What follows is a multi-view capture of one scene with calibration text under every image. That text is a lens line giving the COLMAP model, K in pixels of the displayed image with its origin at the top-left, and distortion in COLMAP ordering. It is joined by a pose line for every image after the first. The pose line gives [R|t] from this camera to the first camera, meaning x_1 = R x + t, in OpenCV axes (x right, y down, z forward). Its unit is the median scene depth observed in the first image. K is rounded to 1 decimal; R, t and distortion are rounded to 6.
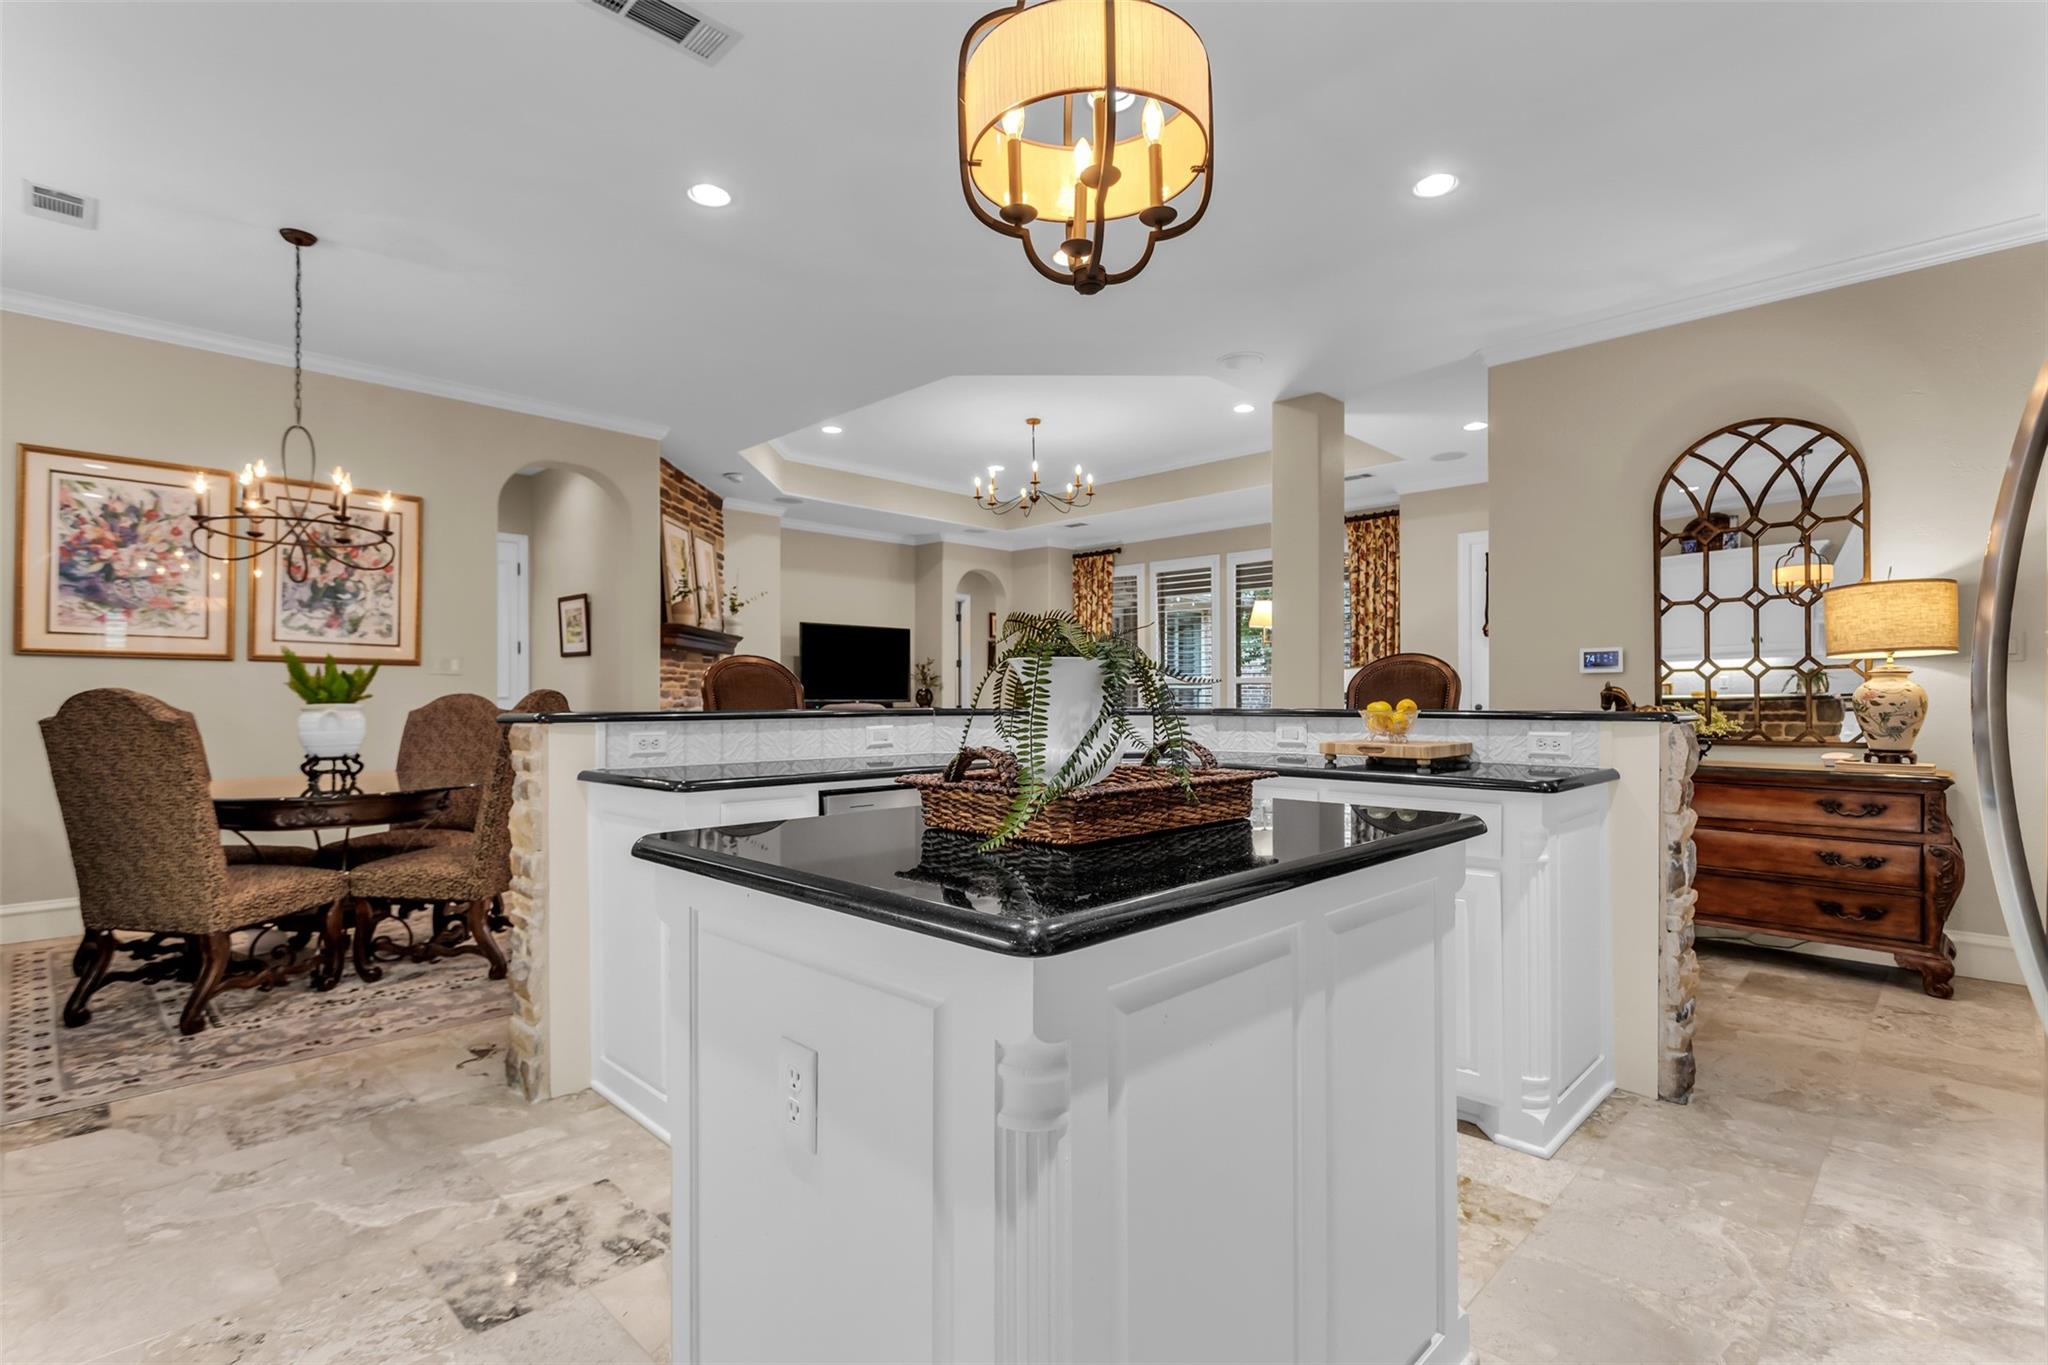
lens RADIAL K [[963.8, 0, 1016.6], [0, 963.8, 692.9], [0, 0, 1]] dist [0.001574, -0.001201]
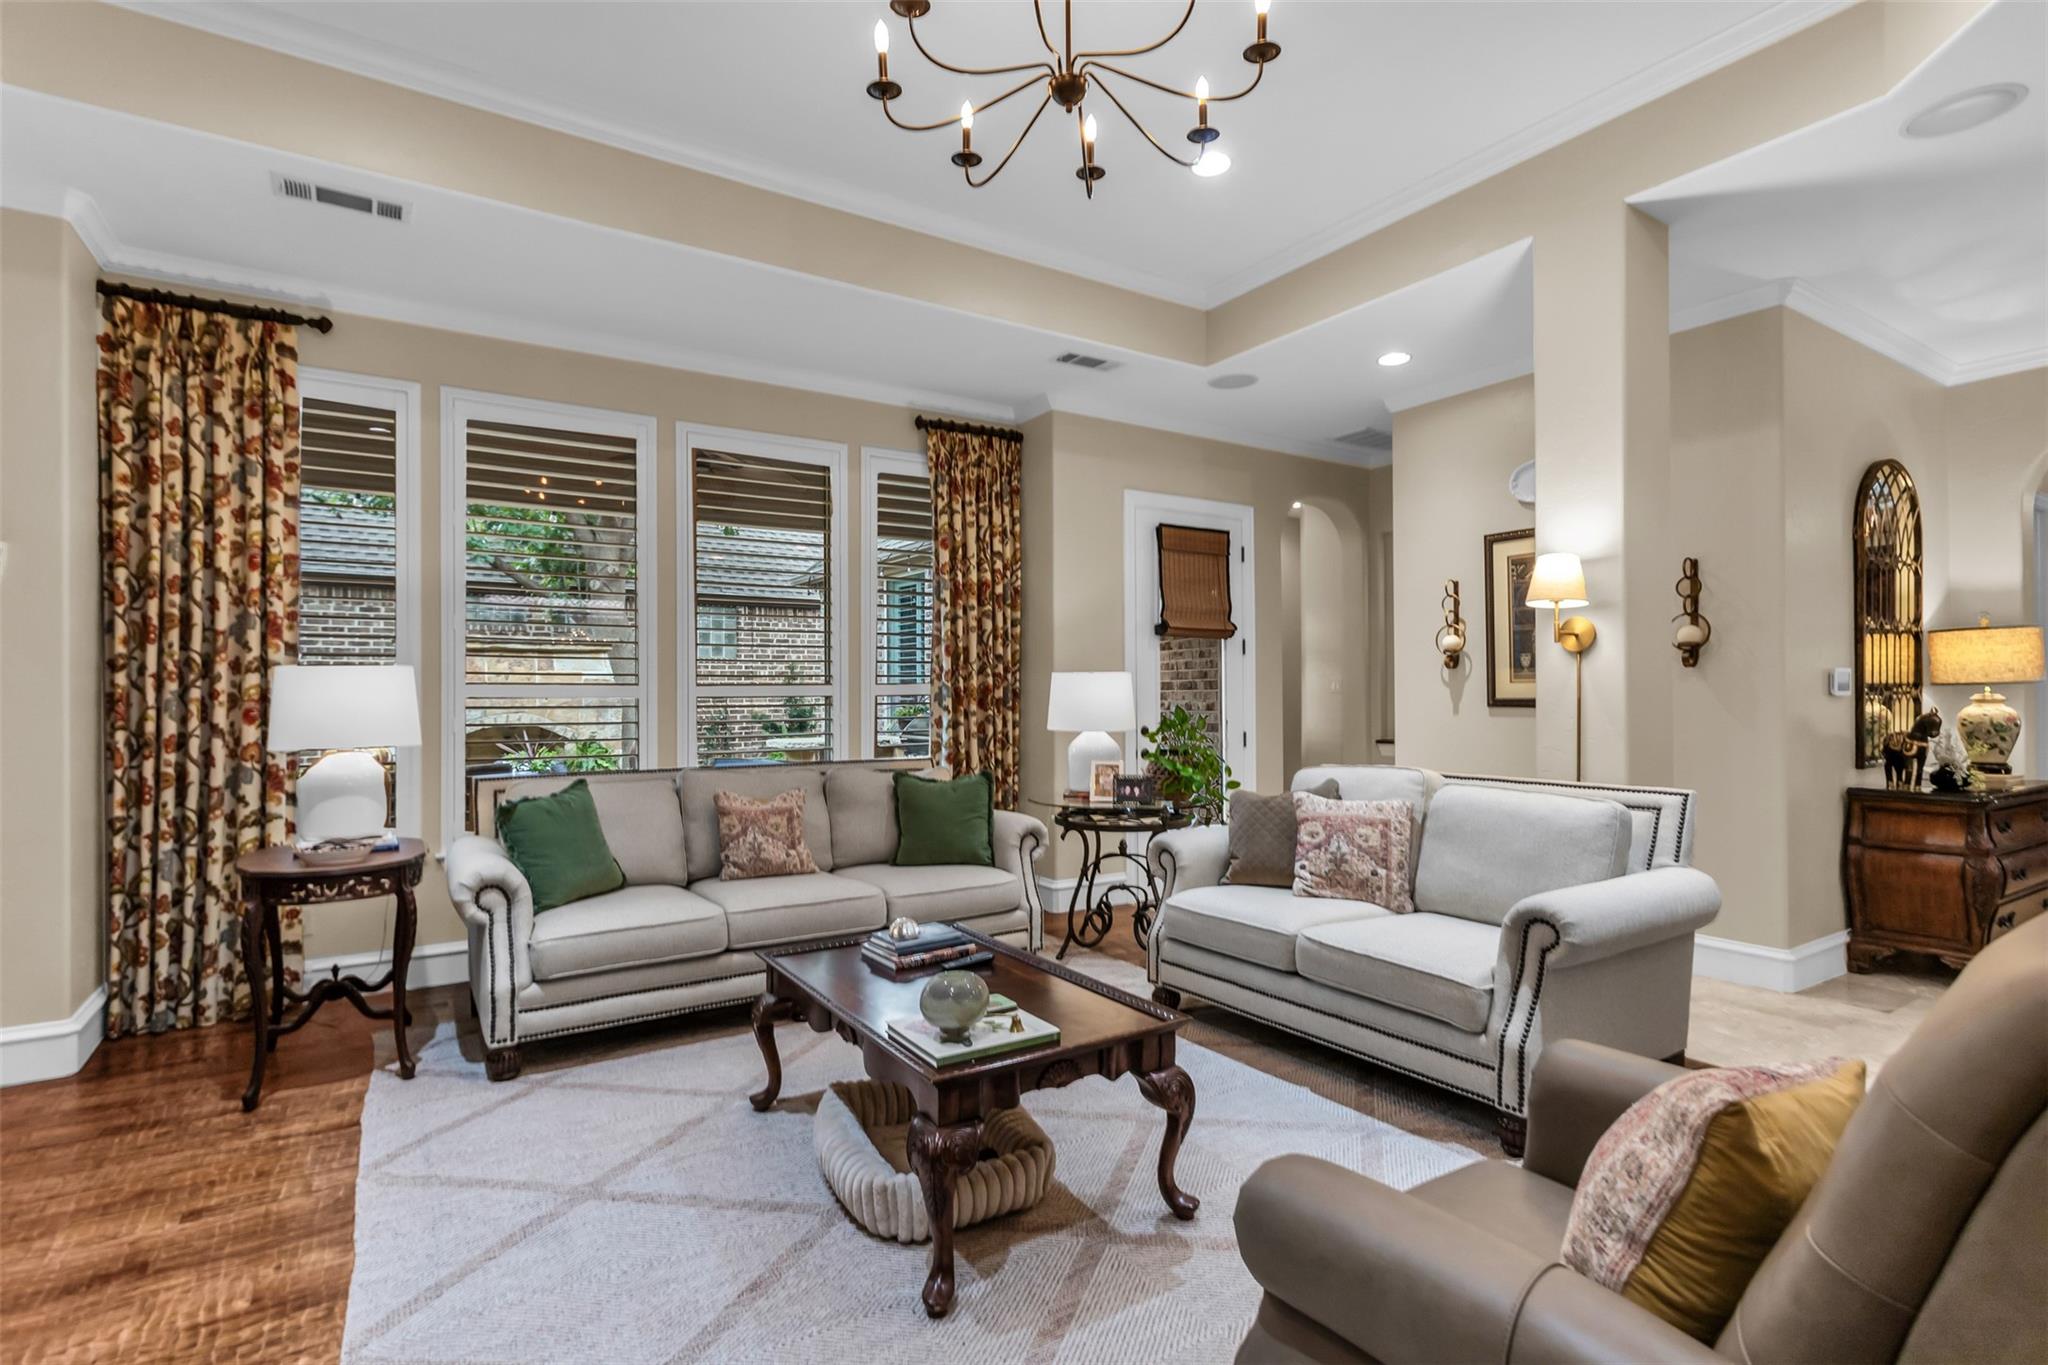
lens RADIAL K [[963.2, 0, 1009.9], [0, 963.2, 679.2], [0, 0, 1]] dist [0.001136, 0.000423]
pose [[0.217153, 0.005973, 0.976119, -0.622384], [-0.003574, 0.999979, -0.005324, -0.041949], [-0.976131, -0.002333, 0.217170, 2.156986]]
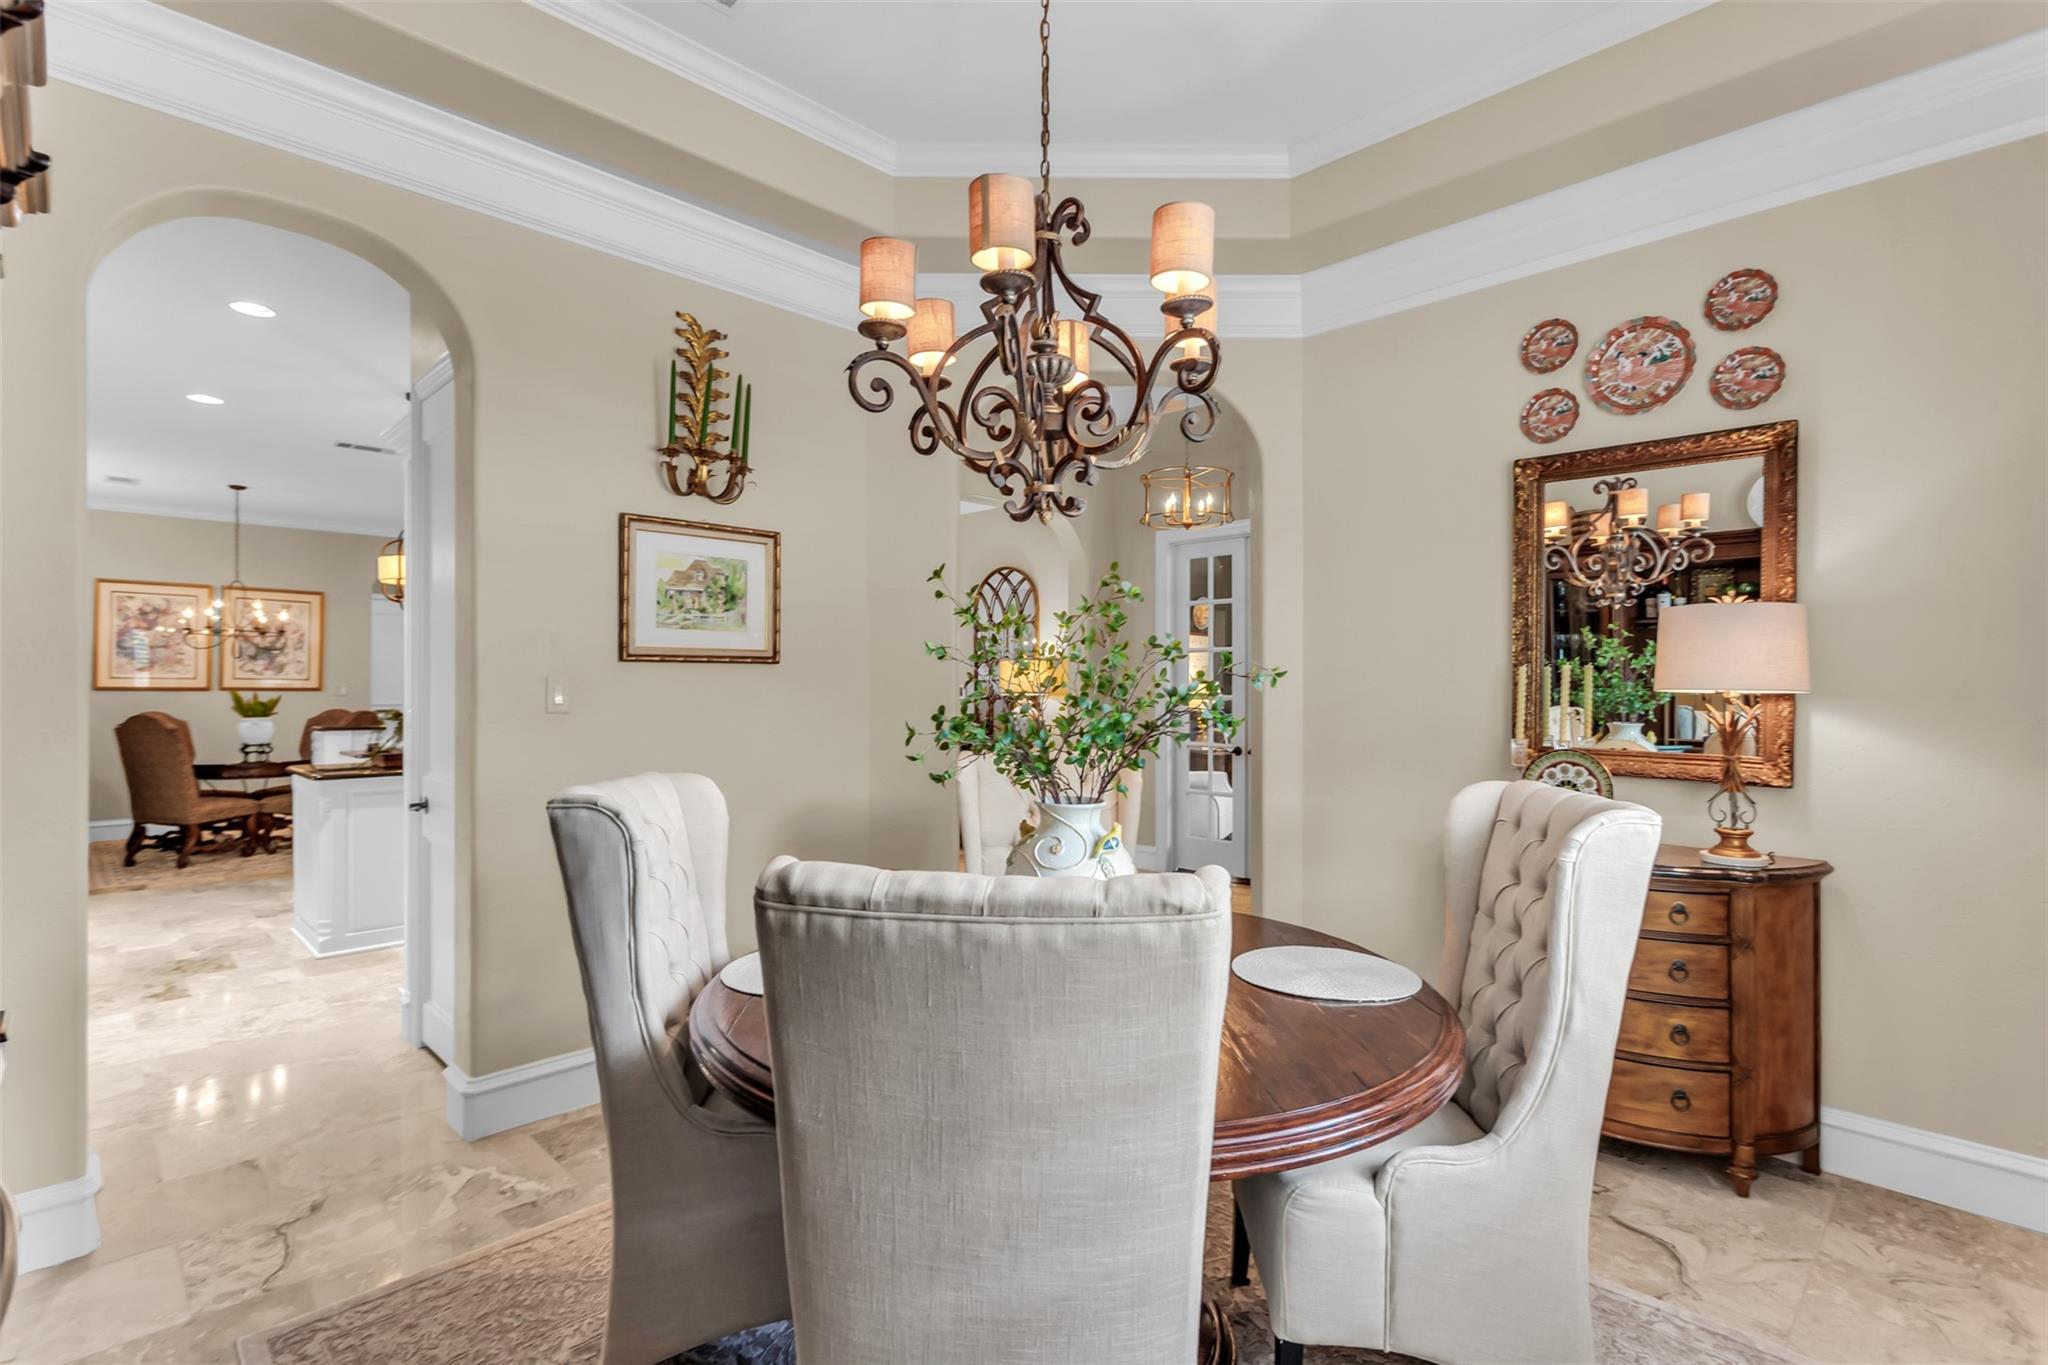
lens RADIAL K [[963.2, 0, 1009.9], [0, 963.2, 679.2], [0, 0, 1]] dist [0.001136, 0.000423]
pose [[0.999906, 0.001280, -0.013624, 0.939273], [-0.001310, 0.999997, -0.002255, -0.070449], [0.013621, 0.002273, 0.999905, -1.038467]]
